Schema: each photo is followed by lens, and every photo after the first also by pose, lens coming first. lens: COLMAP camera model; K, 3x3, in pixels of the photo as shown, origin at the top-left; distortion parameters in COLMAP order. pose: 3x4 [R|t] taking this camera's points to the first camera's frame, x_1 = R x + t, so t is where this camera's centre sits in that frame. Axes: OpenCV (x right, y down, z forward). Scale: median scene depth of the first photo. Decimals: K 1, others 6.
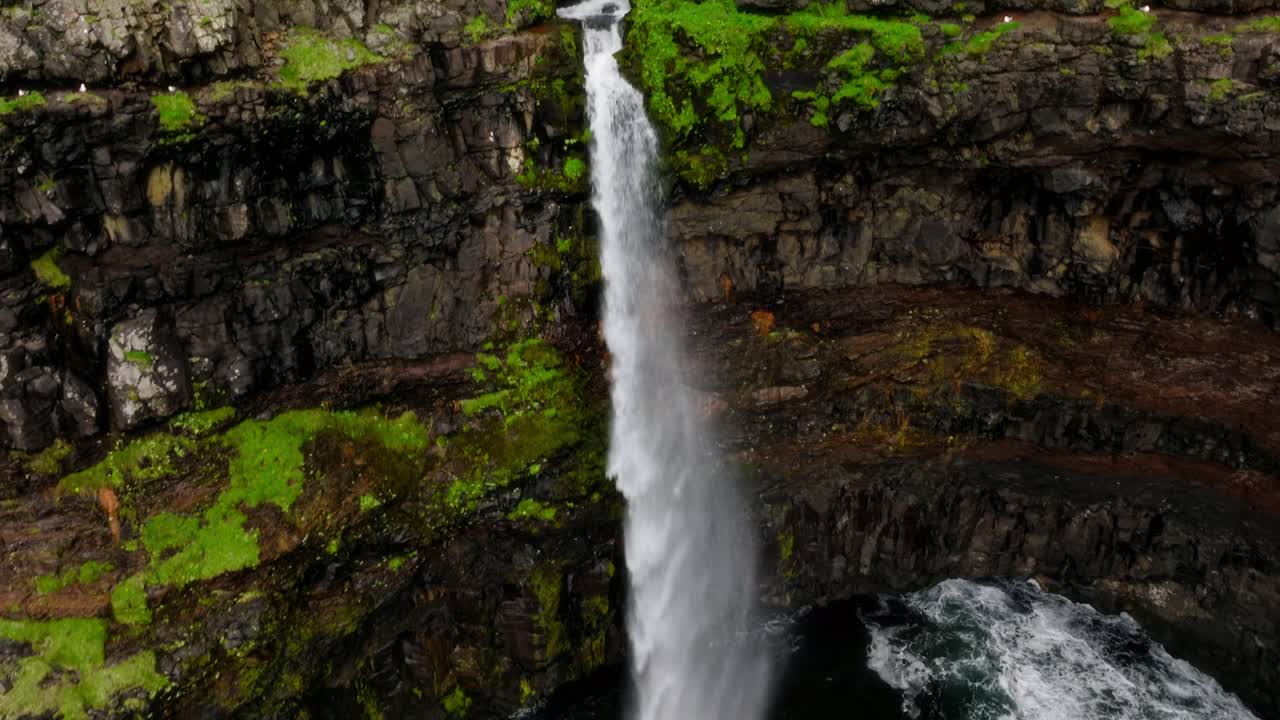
lens RADIAL K [[942.3, 0, 635.8], [0, 942.3, 361.0], [0, 0, 1]] dist [0.007685, -0.000119]
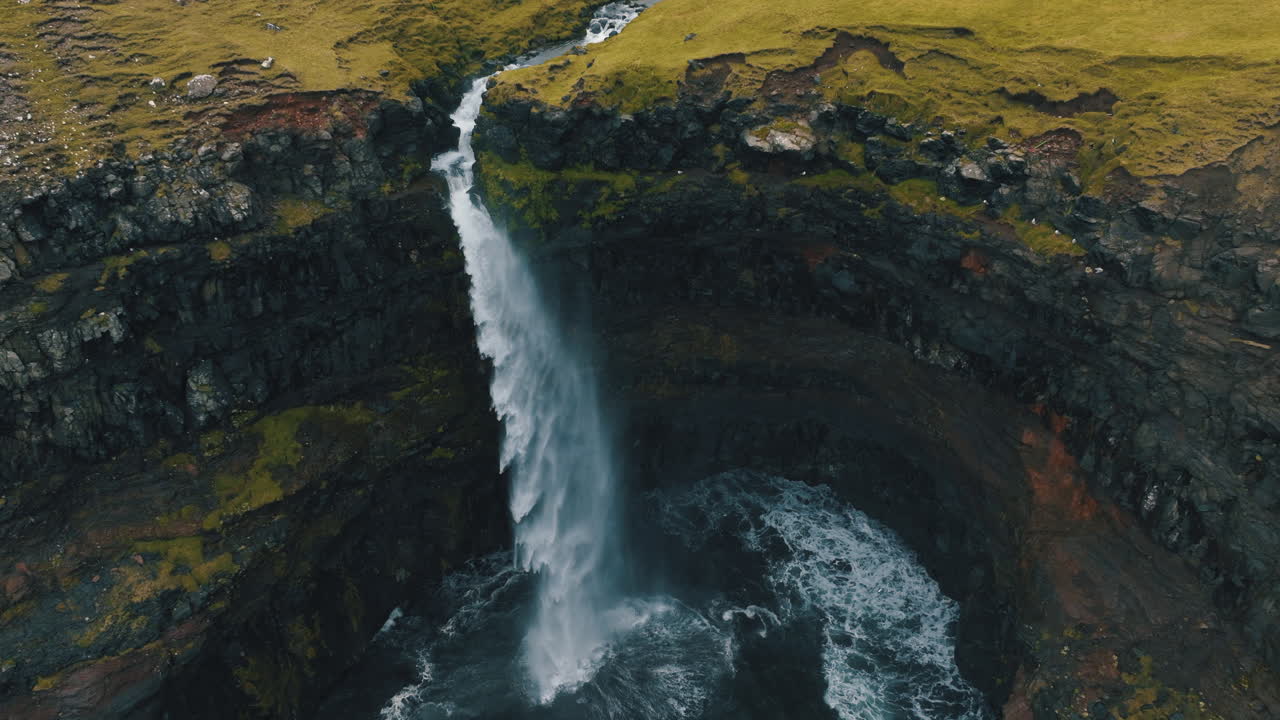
lens RADIAL K [[942.3, 0, 643.4], [0, 942.3, 357.0], [0, 0, 1]] dist [0.007685, -0.000119]
pose [[0.990396, -0.073708, 0.116971, 0.076078], [0.064461, 0.994631, 0.080962, -0.148585], [-0.122310, -0.072645, 0.989830, -0.814775]]
